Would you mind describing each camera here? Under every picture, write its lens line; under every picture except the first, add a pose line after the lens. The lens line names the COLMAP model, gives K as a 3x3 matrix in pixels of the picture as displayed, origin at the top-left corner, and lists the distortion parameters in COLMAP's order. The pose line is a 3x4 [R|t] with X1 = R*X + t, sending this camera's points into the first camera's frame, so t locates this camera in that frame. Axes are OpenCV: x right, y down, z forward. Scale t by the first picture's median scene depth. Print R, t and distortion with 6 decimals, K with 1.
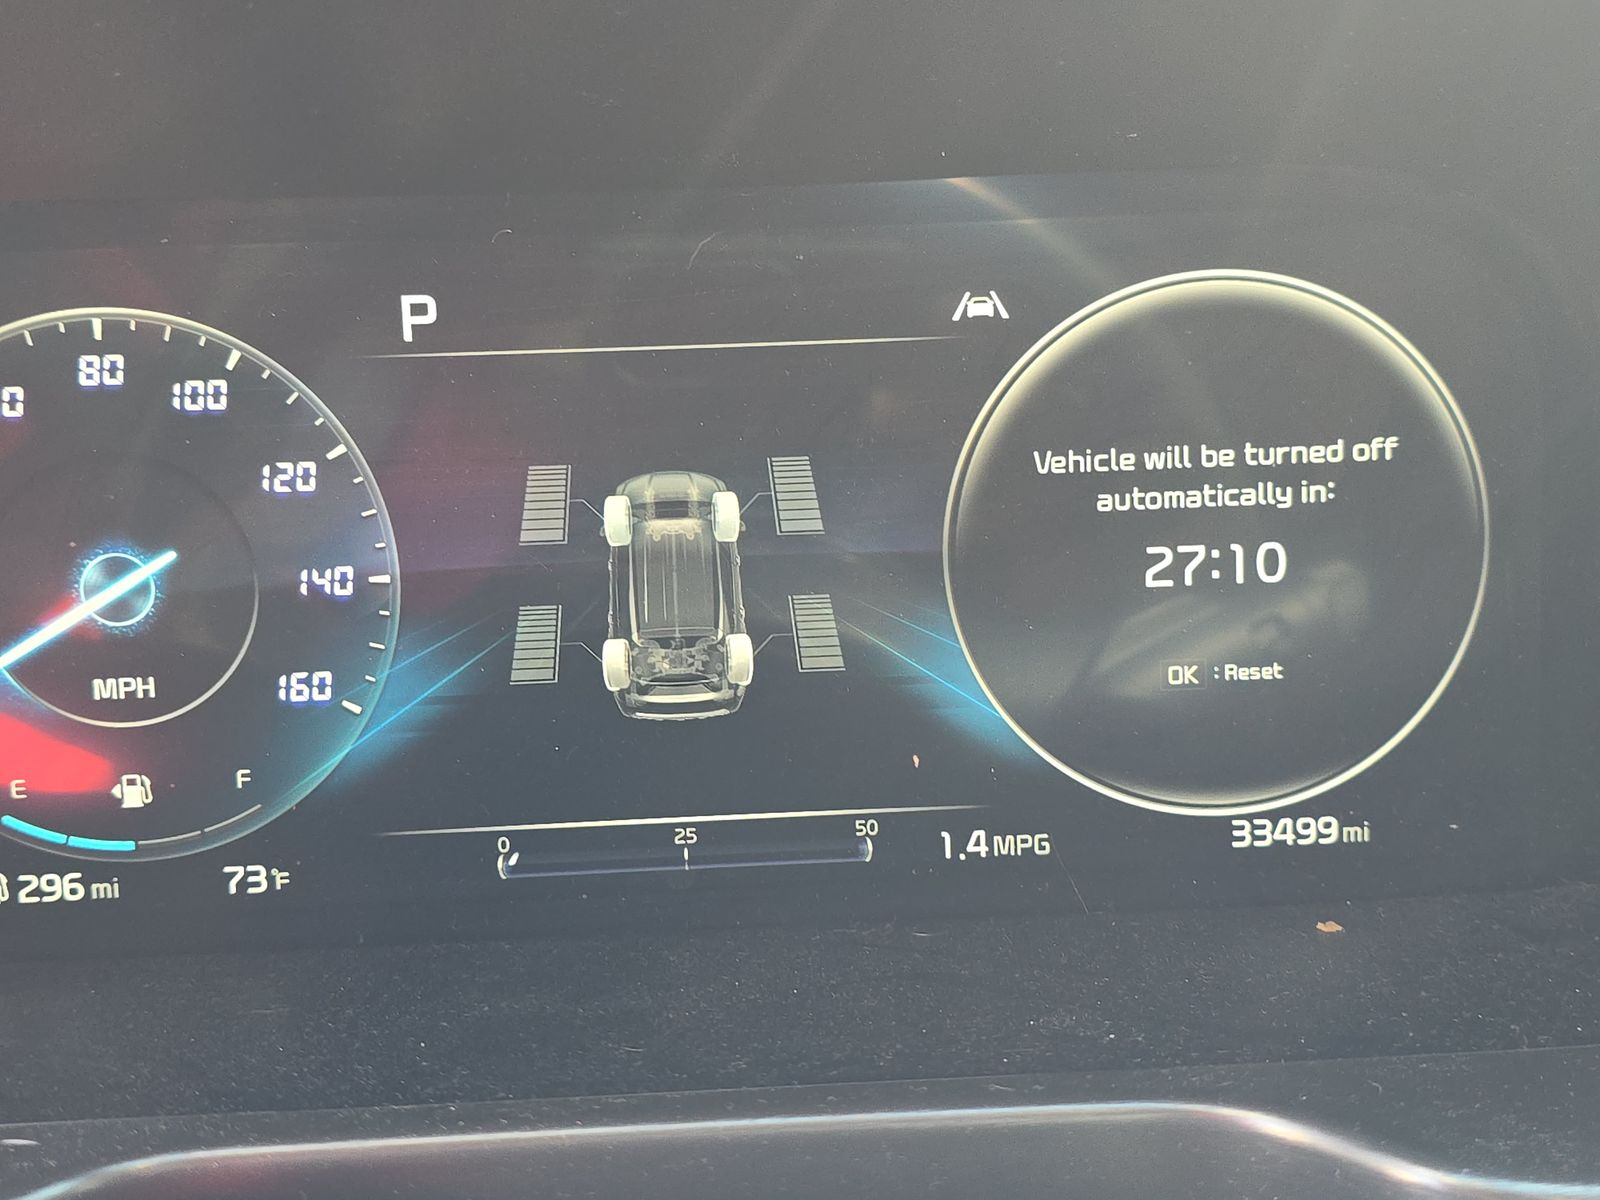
lens RADIAL K [[1070.1, 0, 804.8], [0, 1070.1, 600.6], [0, 0, 1]] dist [0.044710, 0.000573]
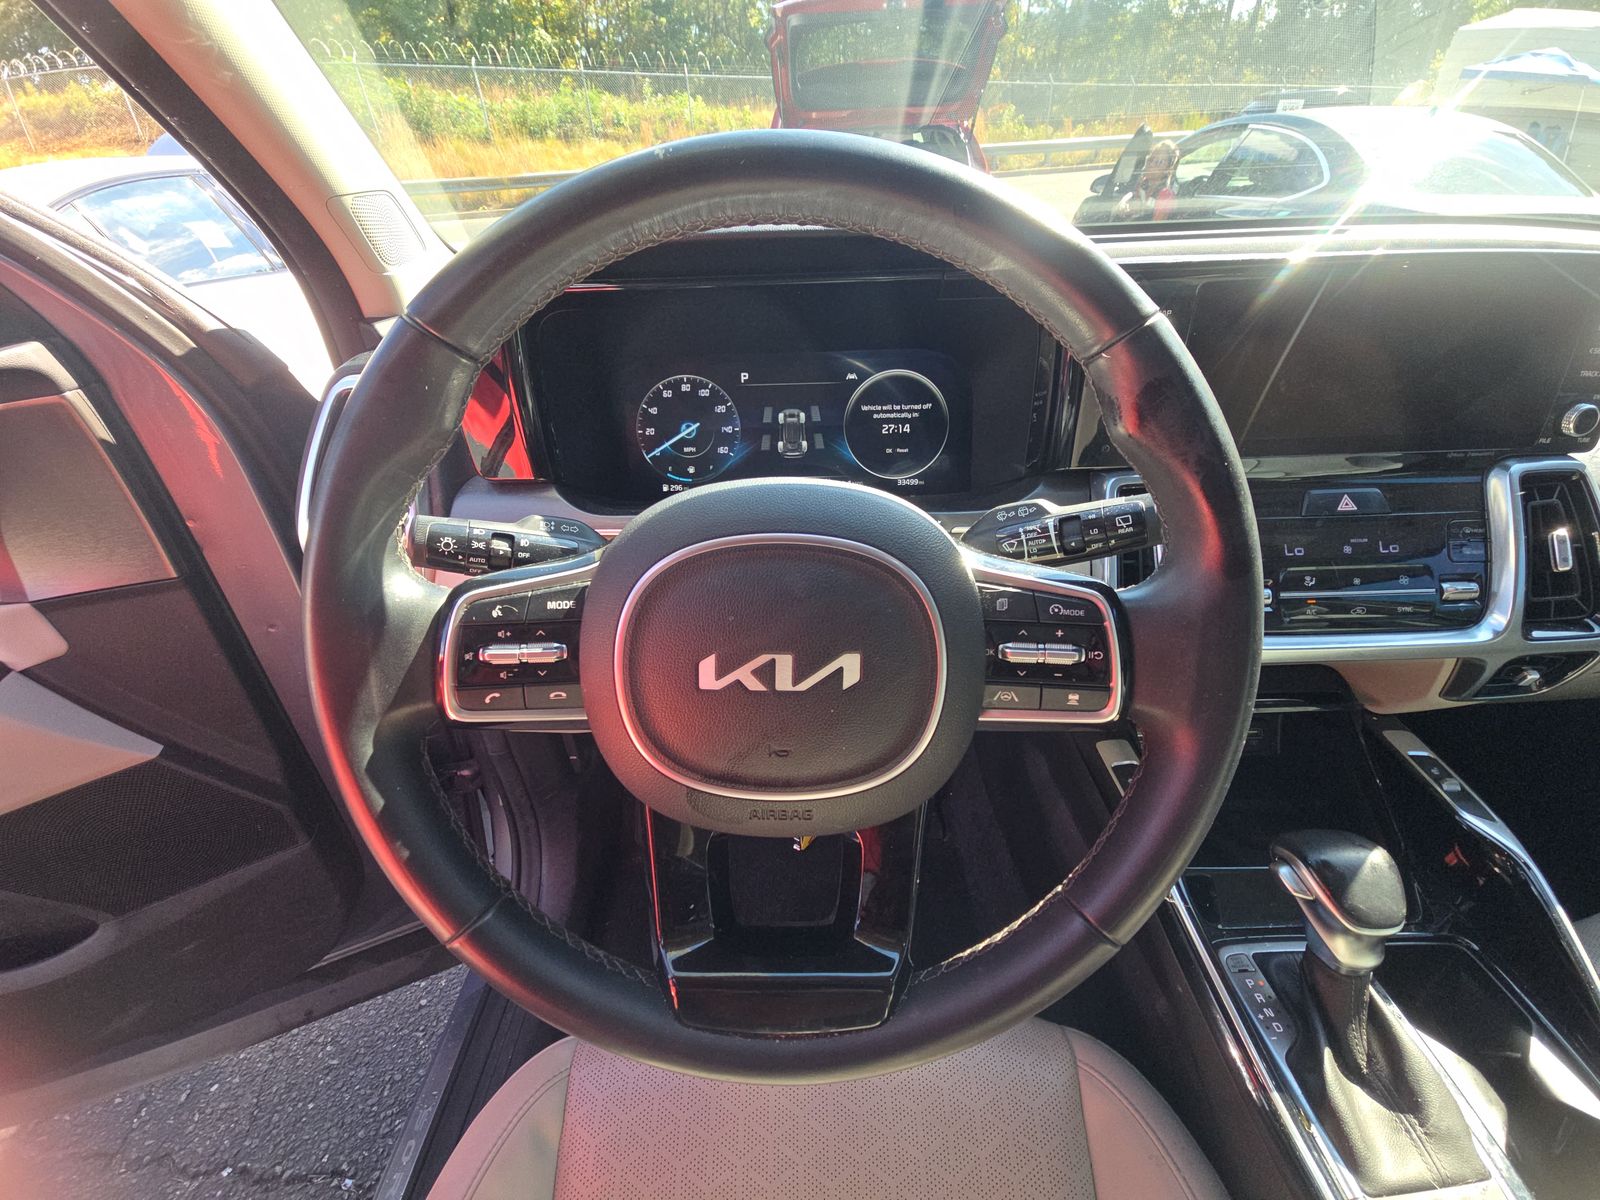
lens RADIAL K [[640.6, 0, 801.0], [0, 640.6, 607.2], [0, 0, 1]] dist [0.003397, 0.000604]
pose [[0.999868, 0.015840, -0.003476, -0.053609], [-0.014760, 0.977673, 0.209611, 0.169573], [0.006719, -0.209532, 0.977779, -2.236827]]
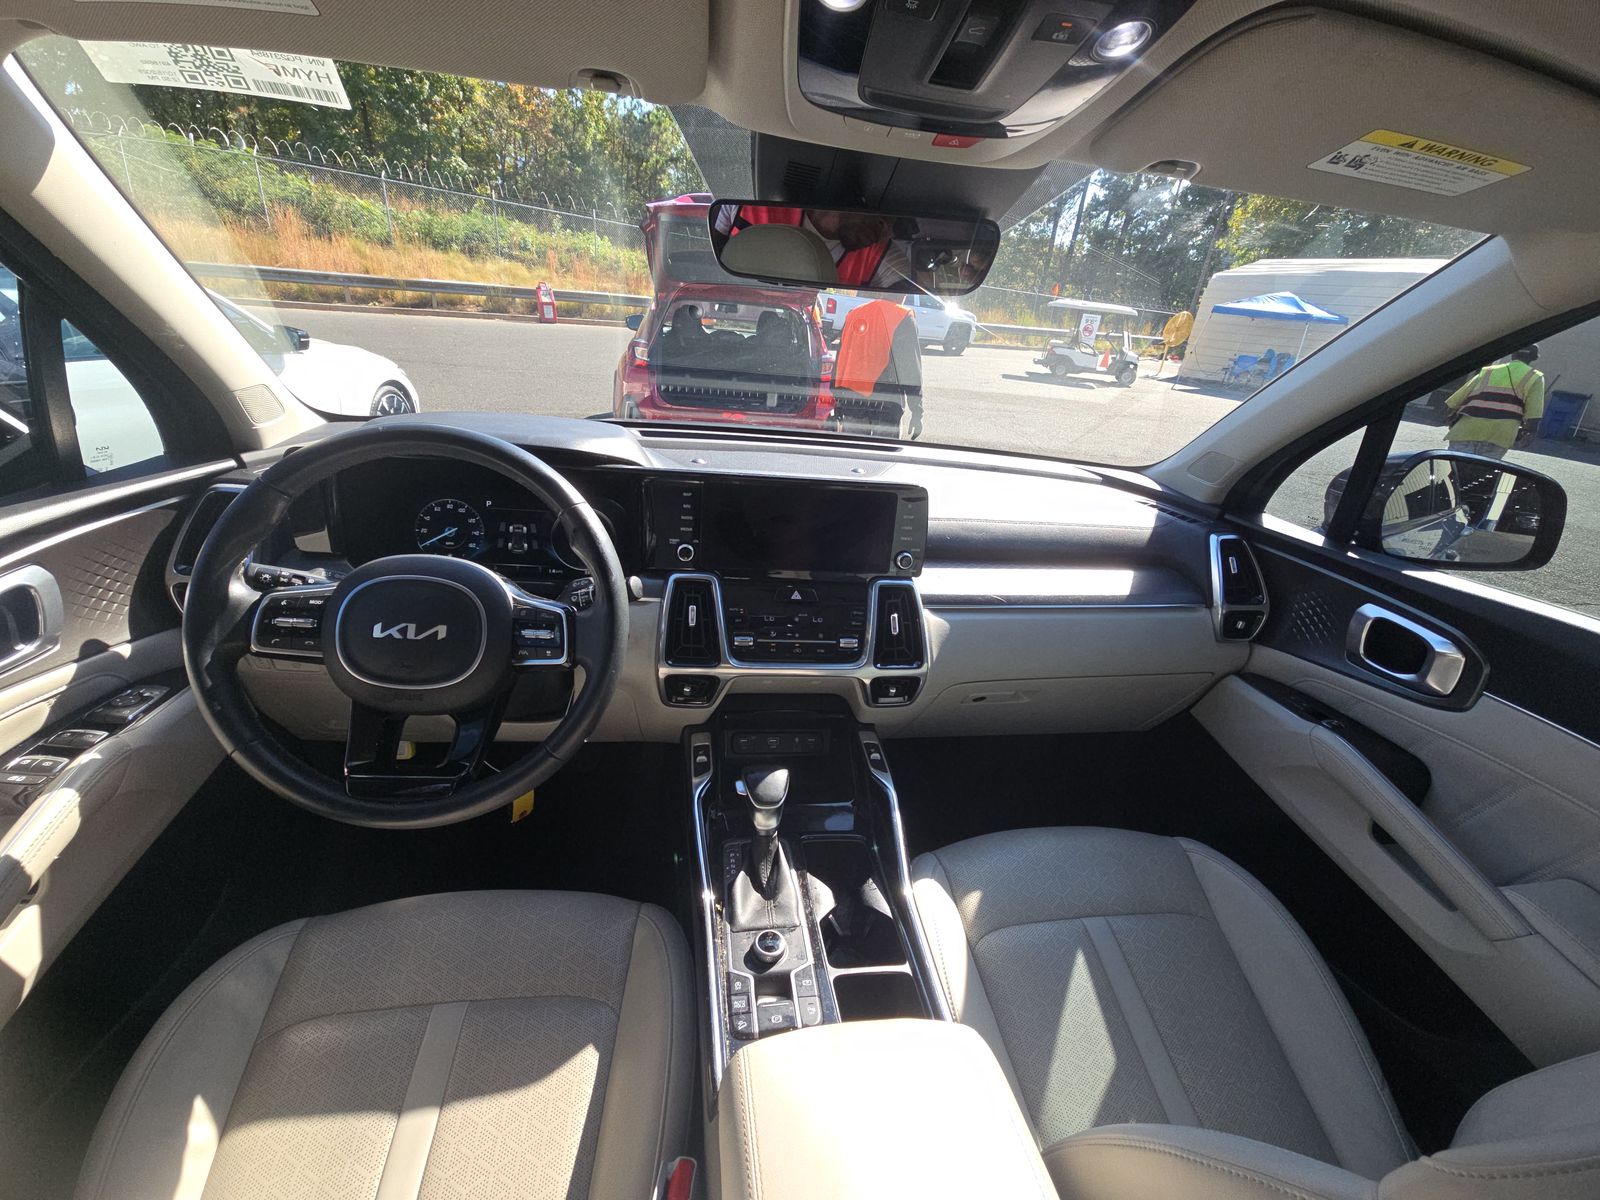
lens RADIAL K [[640.6, 0, 792.4], [0, 640.6, 608.5], [0, 0, 1]] dist [0.003397, 0.000604]
pose [[0.984083, 0.072441, 0.162275, 1.241885], [-0.078937, 0.996302, 0.033942, 0.205305], [-0.159216, -0.046212, 0.986162, -4.411650]]
